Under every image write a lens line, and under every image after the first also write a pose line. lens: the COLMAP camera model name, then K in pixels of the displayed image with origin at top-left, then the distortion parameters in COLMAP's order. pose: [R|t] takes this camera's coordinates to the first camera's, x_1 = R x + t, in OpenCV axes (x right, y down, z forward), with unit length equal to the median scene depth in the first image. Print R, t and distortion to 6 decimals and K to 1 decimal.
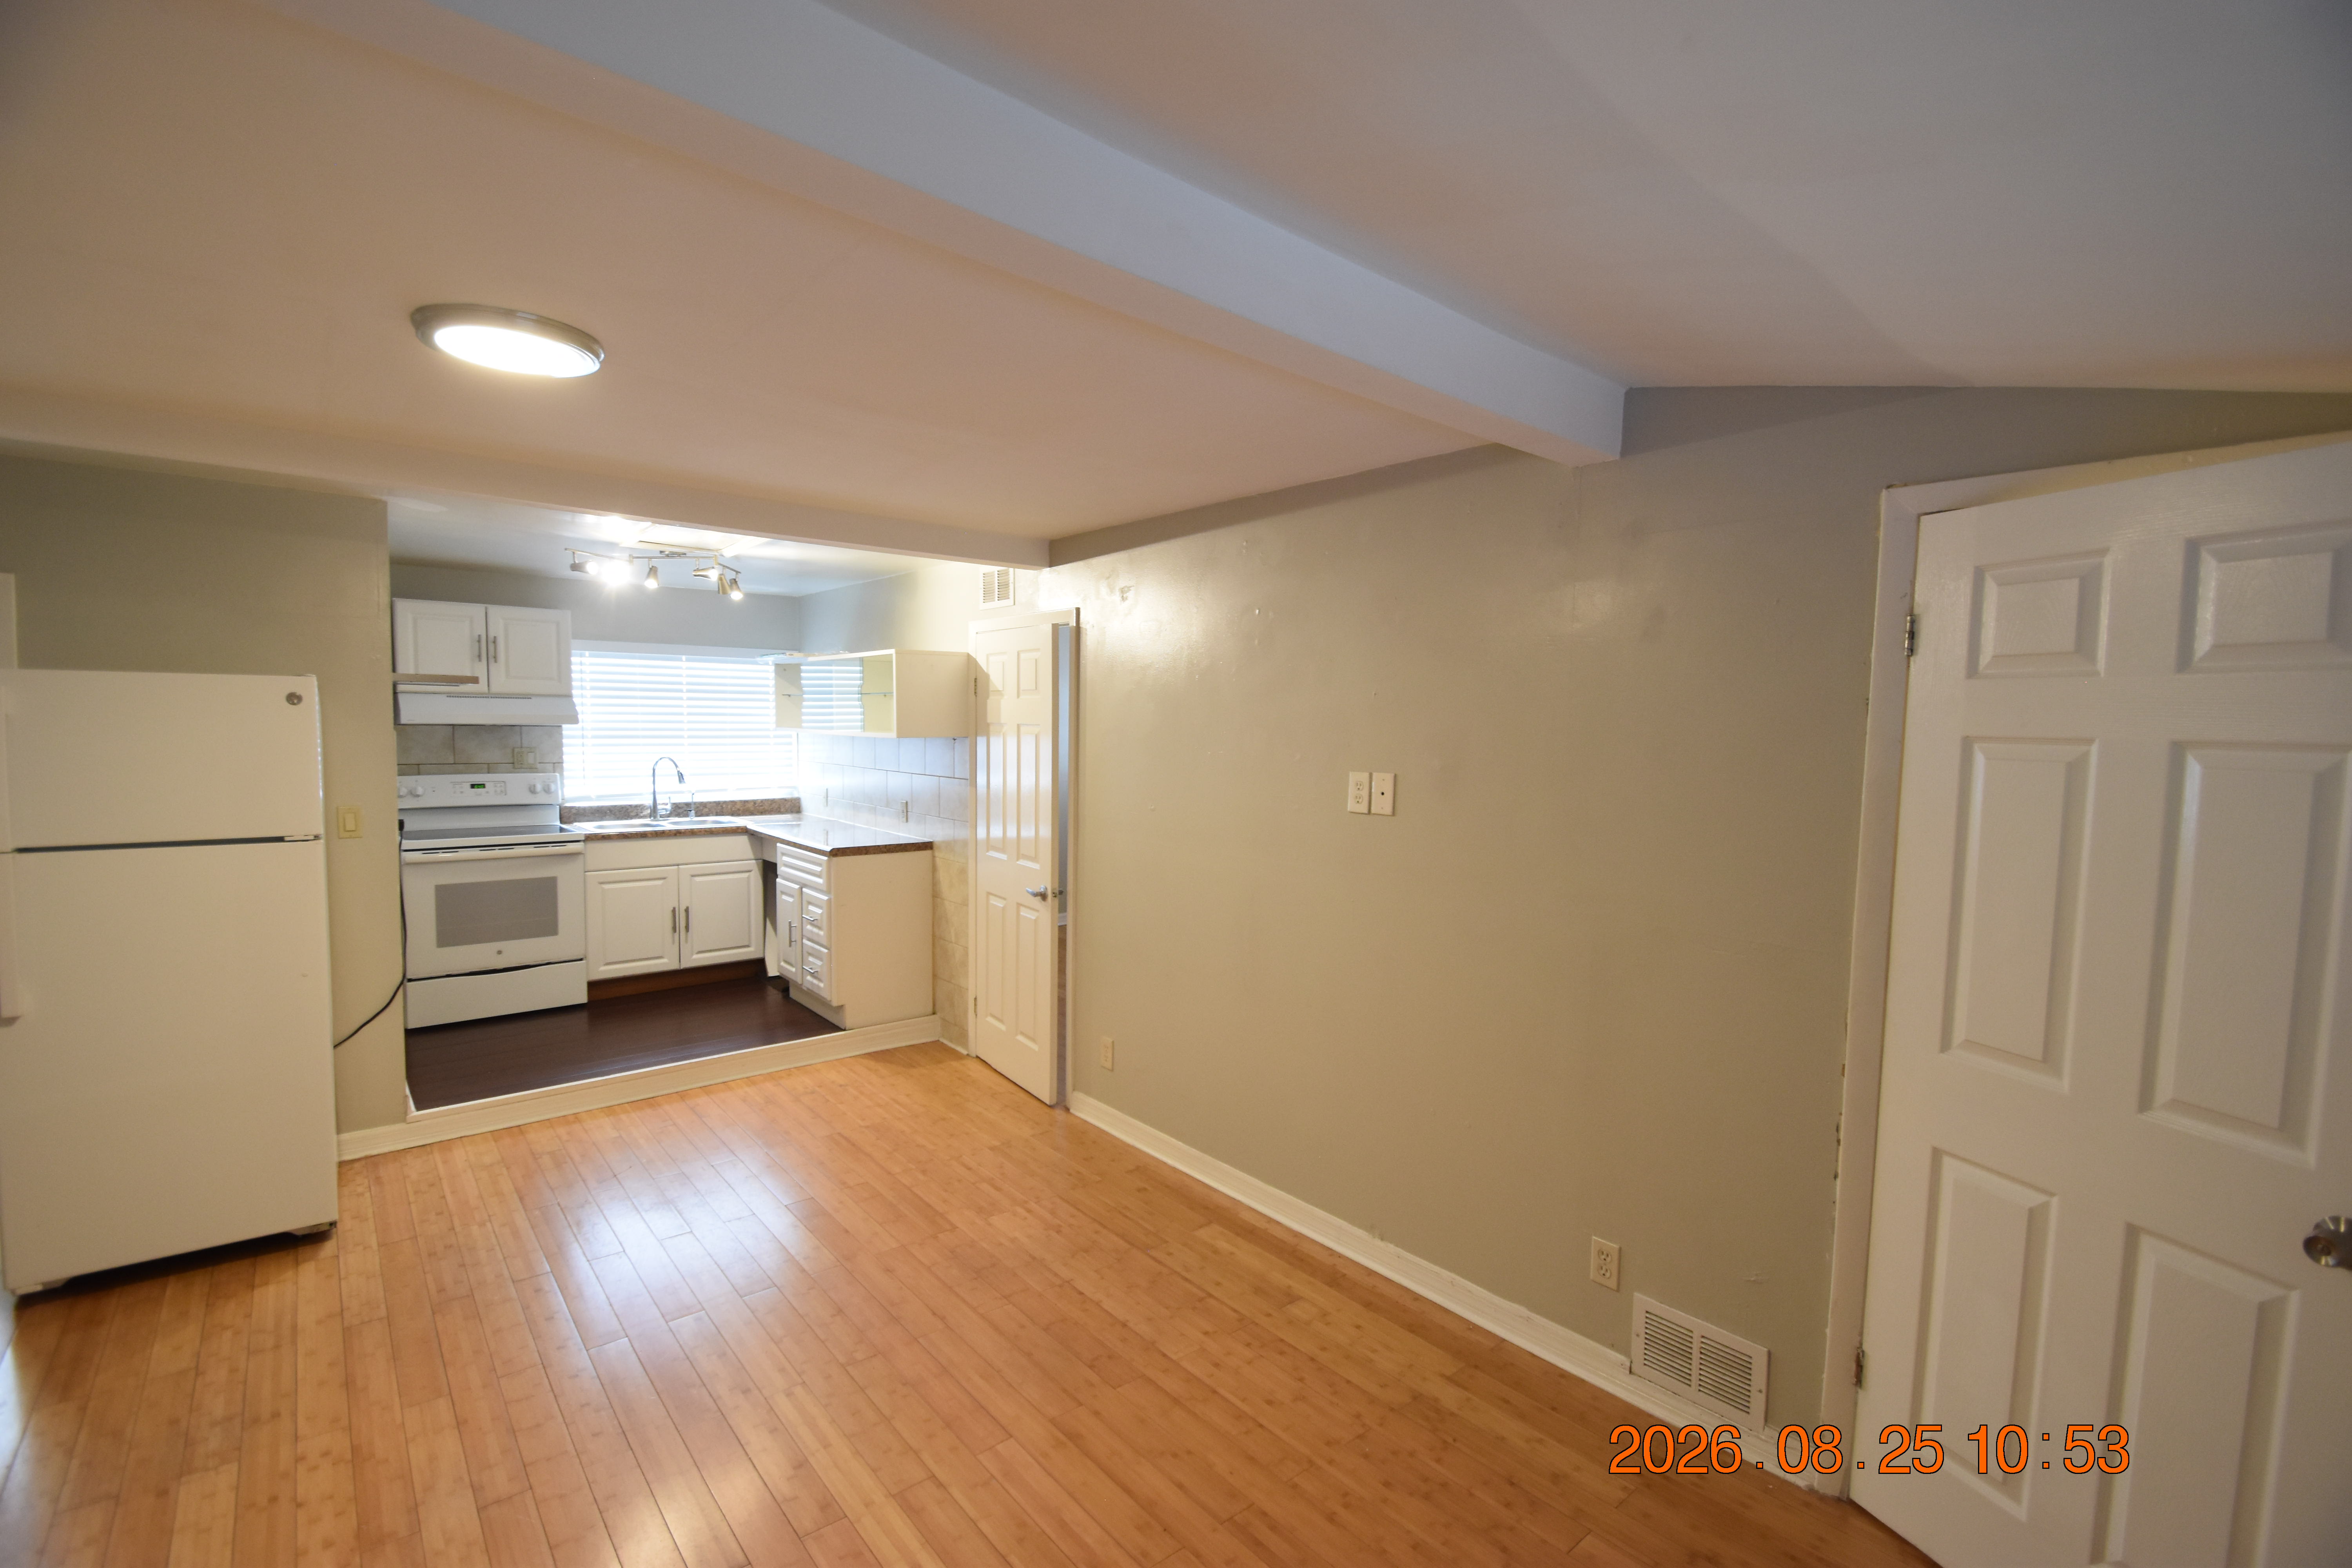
lens RADIAL K [[1032.3, 0, 1165.4], [0, 1032.3, 796.7], [0, 0, 1]] dist [0.022556, -0.021058]
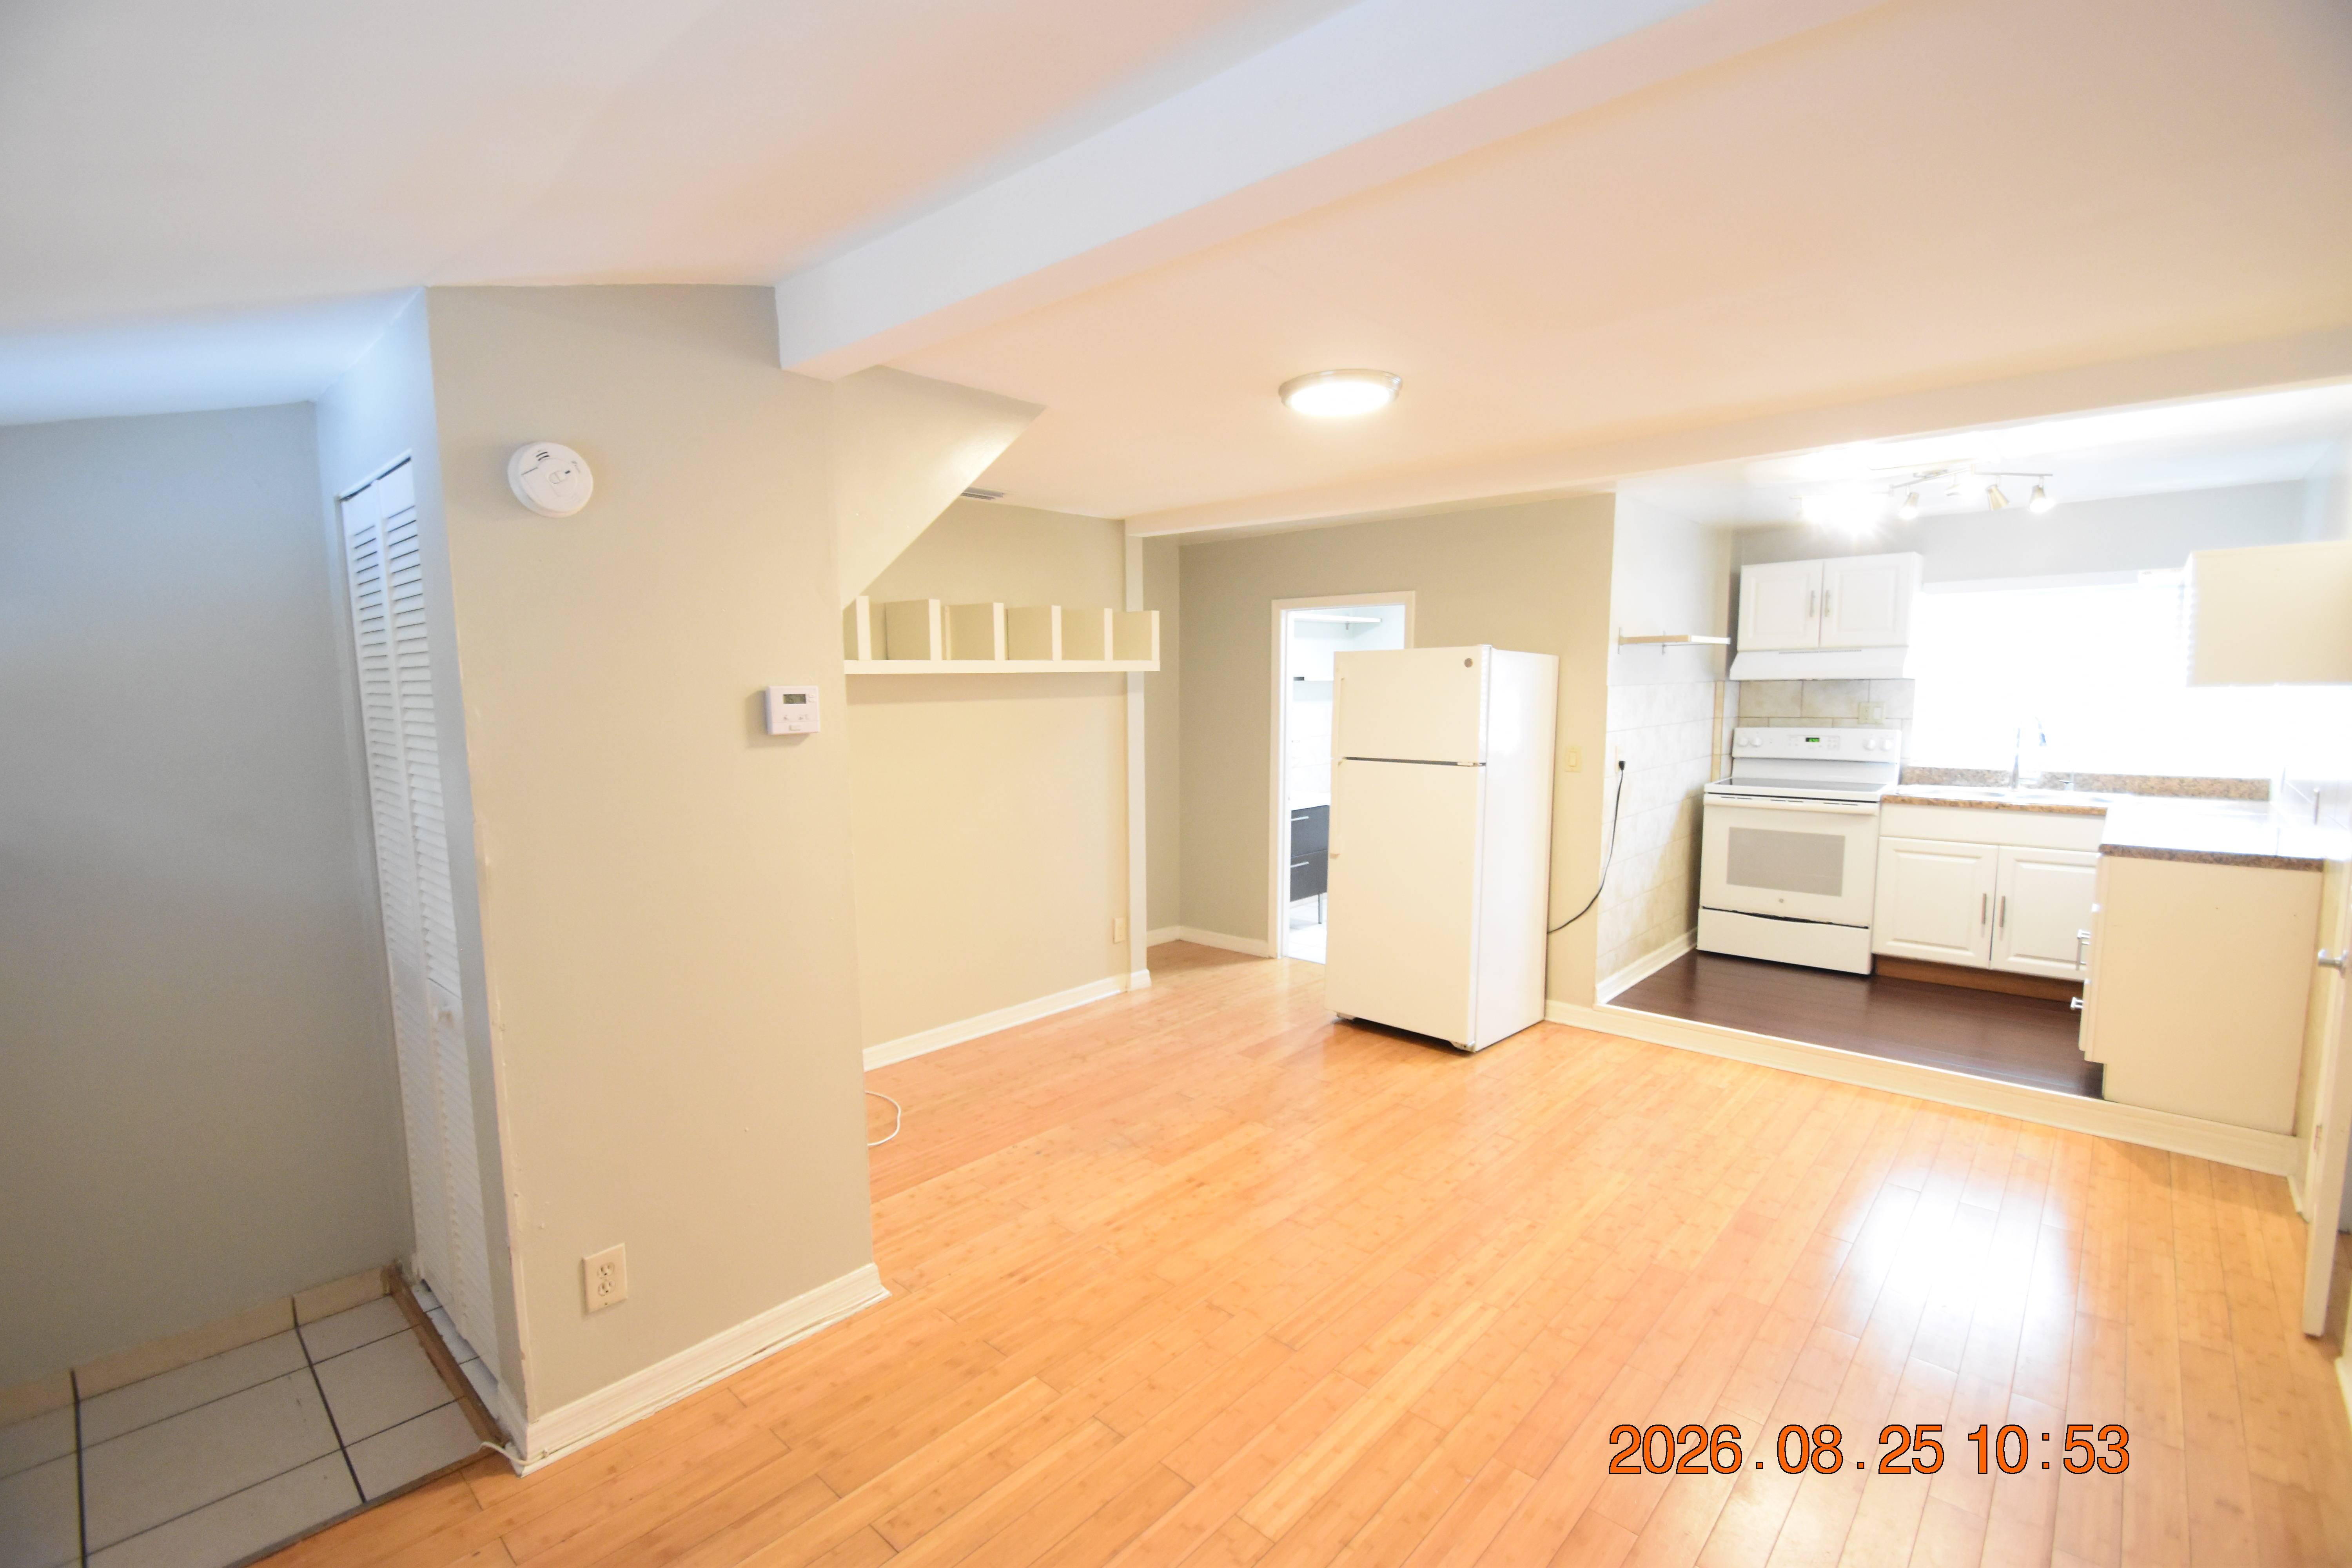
lens RADIAL K [[1032.0, 0, 1159.2], [0, 1032.0, 795.6], [0, 0, 1]] dist [0.016221, -0.015802]
pose [[0.127474, 0.091475, -0.987615, 0.290958], [-0.054300, 0.994888, 0.085140, -0.008049], [0.990354, 0.042774, 0.131790, 0.251766]]
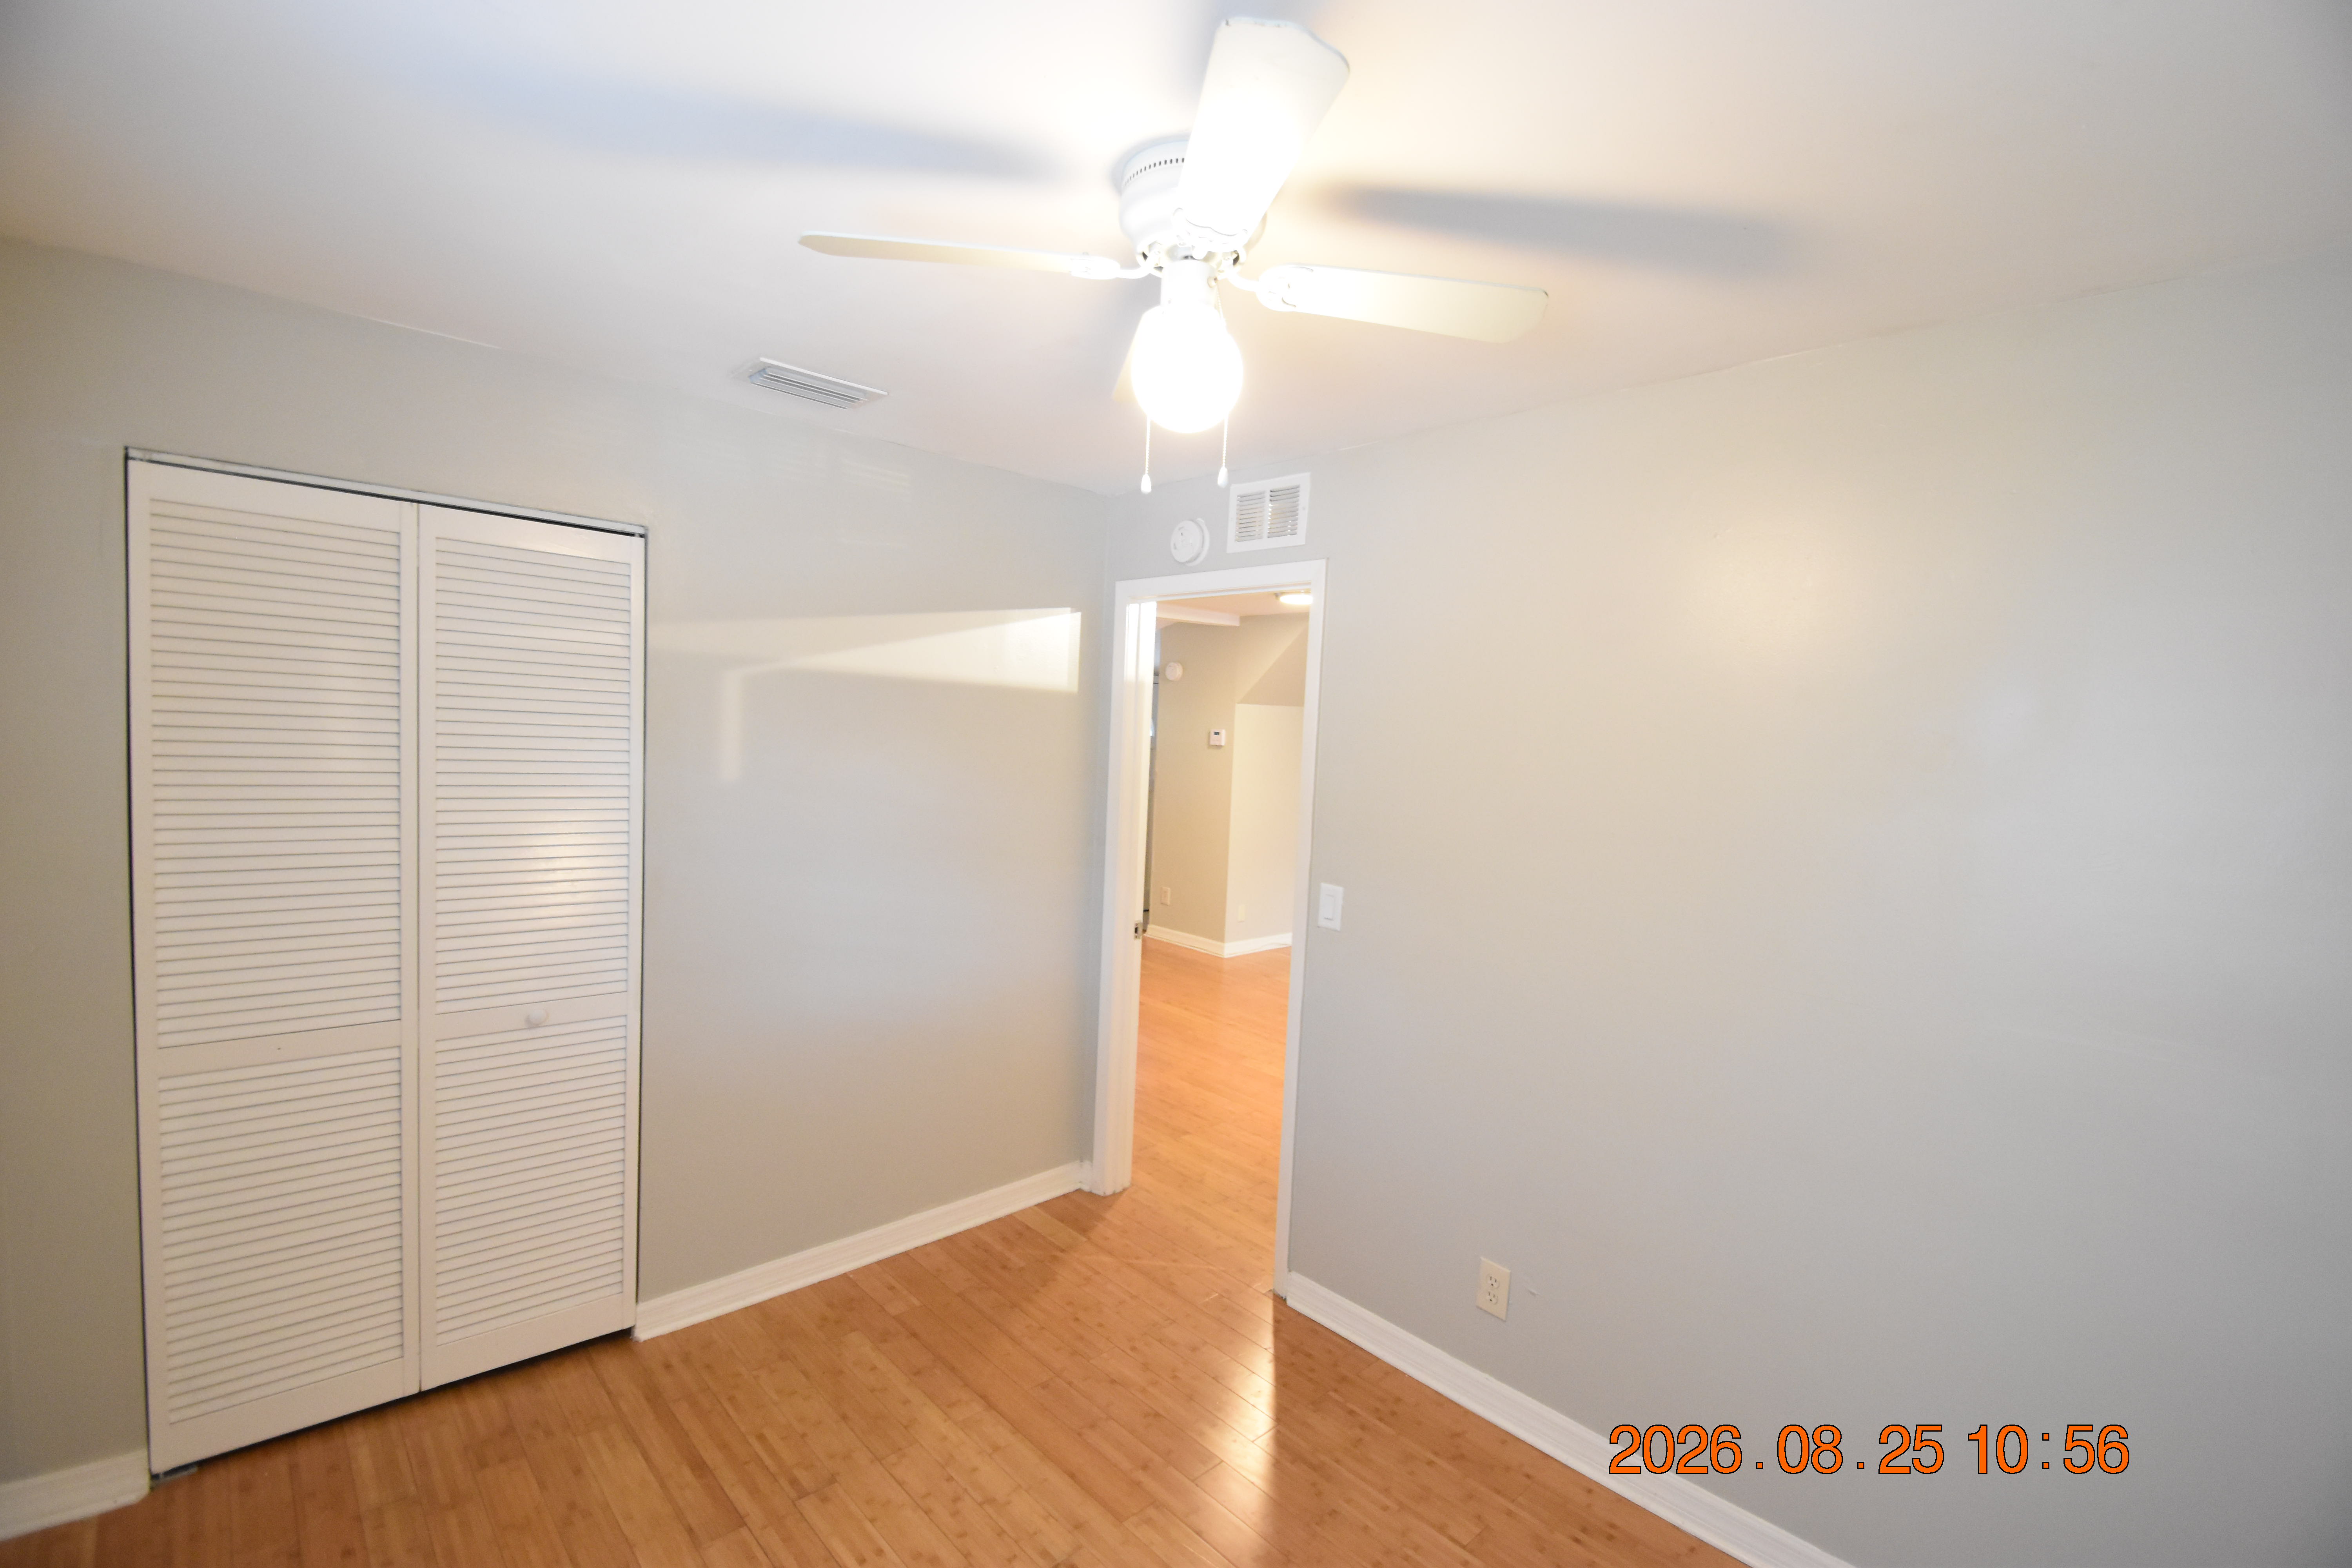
lens RADIAL K [[1048.4, 0, 1160.0], [0, 1048.4, 799.2], [0, 0, 1]] dist [0.017529, -0.017227]
pose [[-0.996877, -0.051131, -0.060187, -0.041954], [-0.058985, 0.988823, 0.136932, -0.105443], [0.052513, 0.140054, -0.988750, 1.577321]]
